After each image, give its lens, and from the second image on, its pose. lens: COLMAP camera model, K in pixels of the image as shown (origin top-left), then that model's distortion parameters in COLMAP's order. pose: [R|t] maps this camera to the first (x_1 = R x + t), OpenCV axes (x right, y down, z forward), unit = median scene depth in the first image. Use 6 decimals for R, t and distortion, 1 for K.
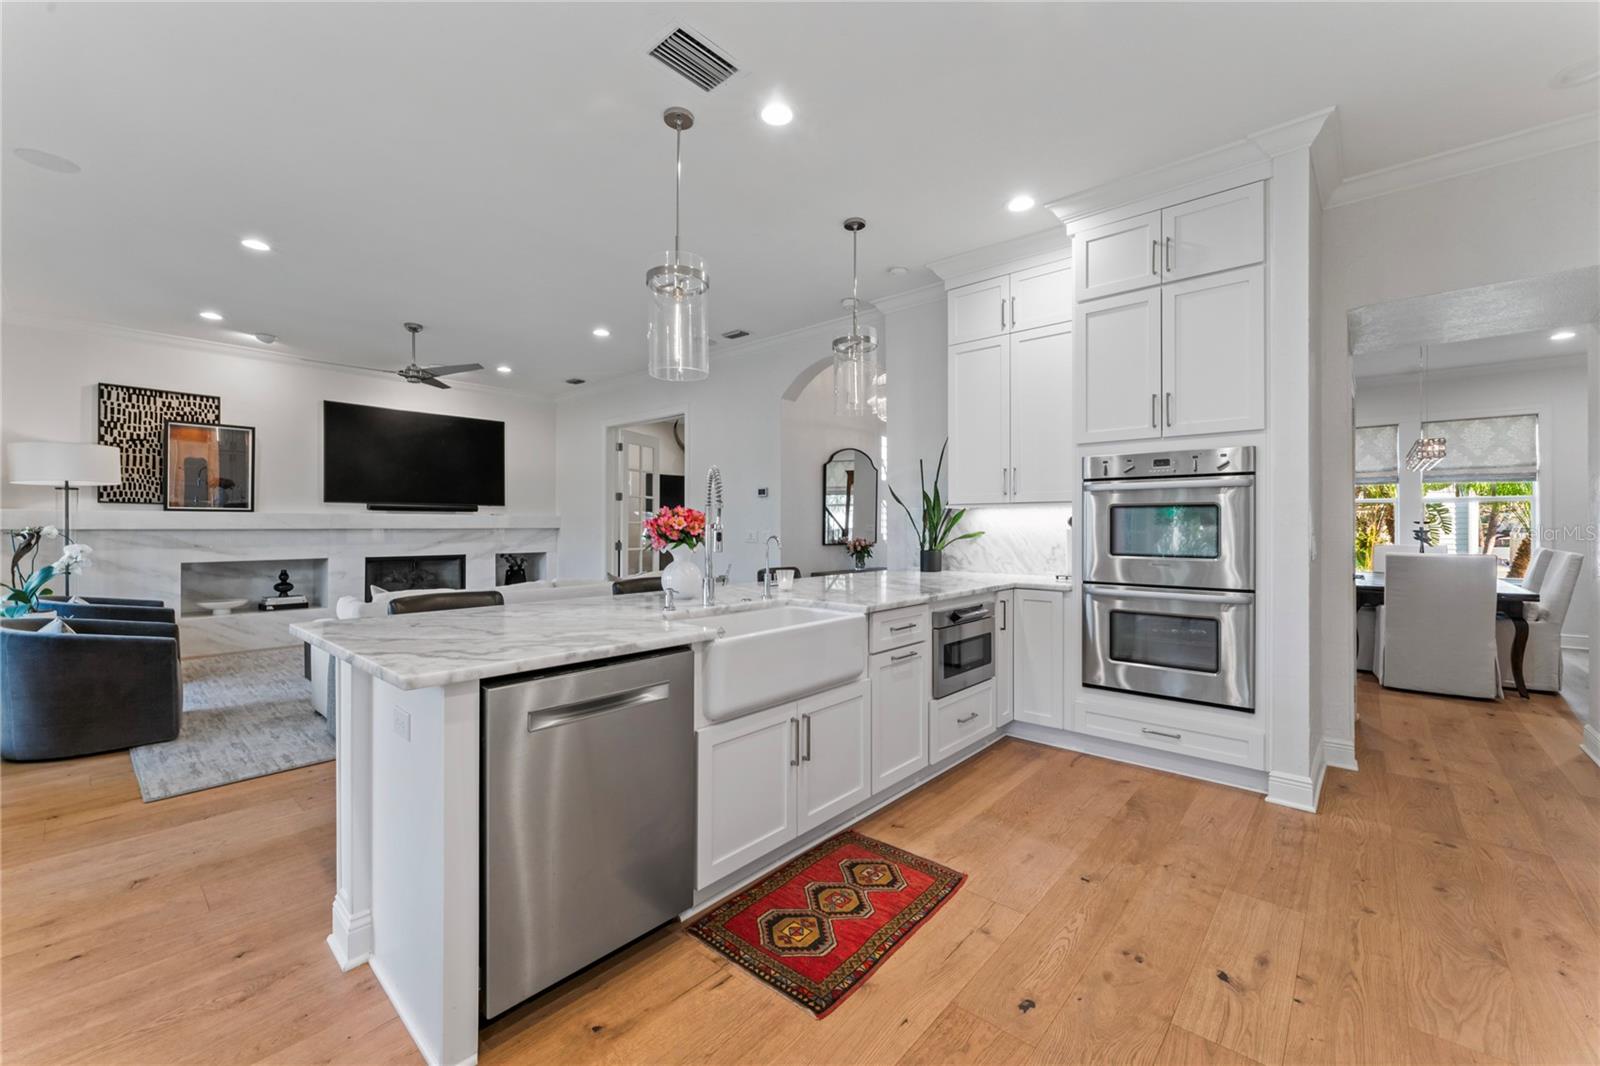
lens RADIAL K [[639.5, 0, 796.9], [0, 639.5, 523.9], [0, 0, 1]] dist [0.000809, -0.000269]
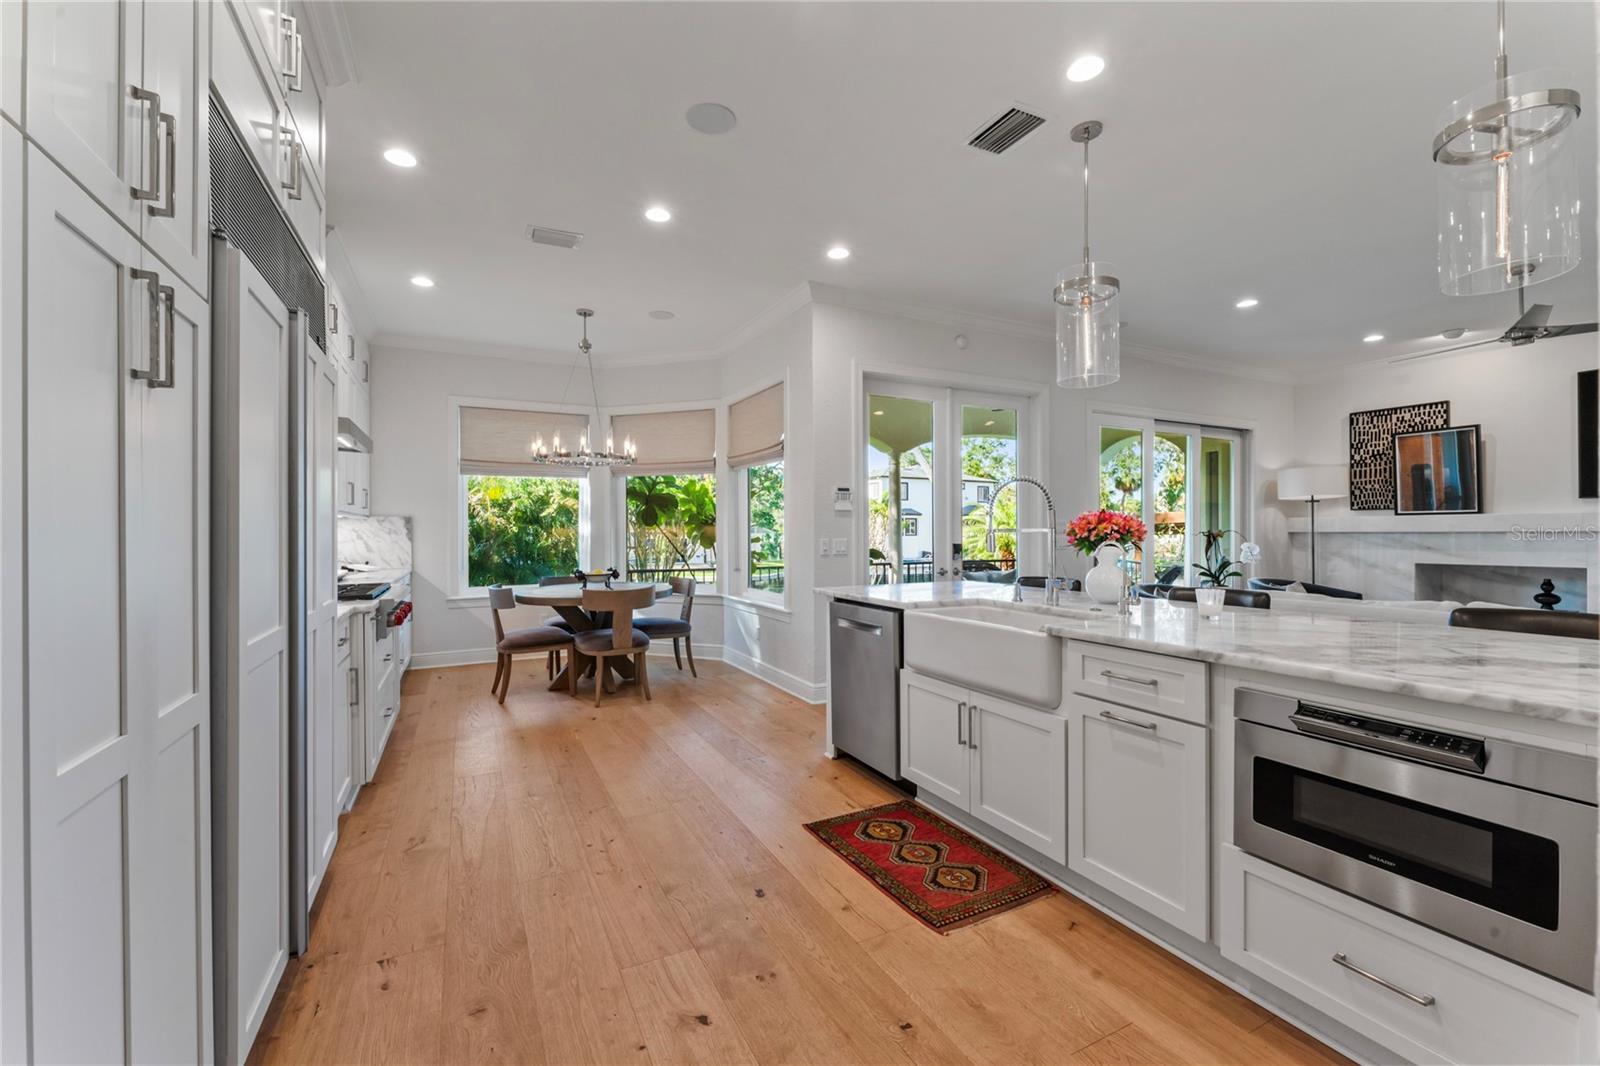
lens RADIAL K [[657.6, 0, 802.2], [0, 657.6, 530.4], [0, 0, 1]] dist [-0.000903, -0.000030]
pose [[-0.358746, -0.000888, -0.933435, 0.656492], [0.007585, 0.999964, -0.003866, 0.003450], [0.933405, -0.008467, -0.358726, 0.647386]]
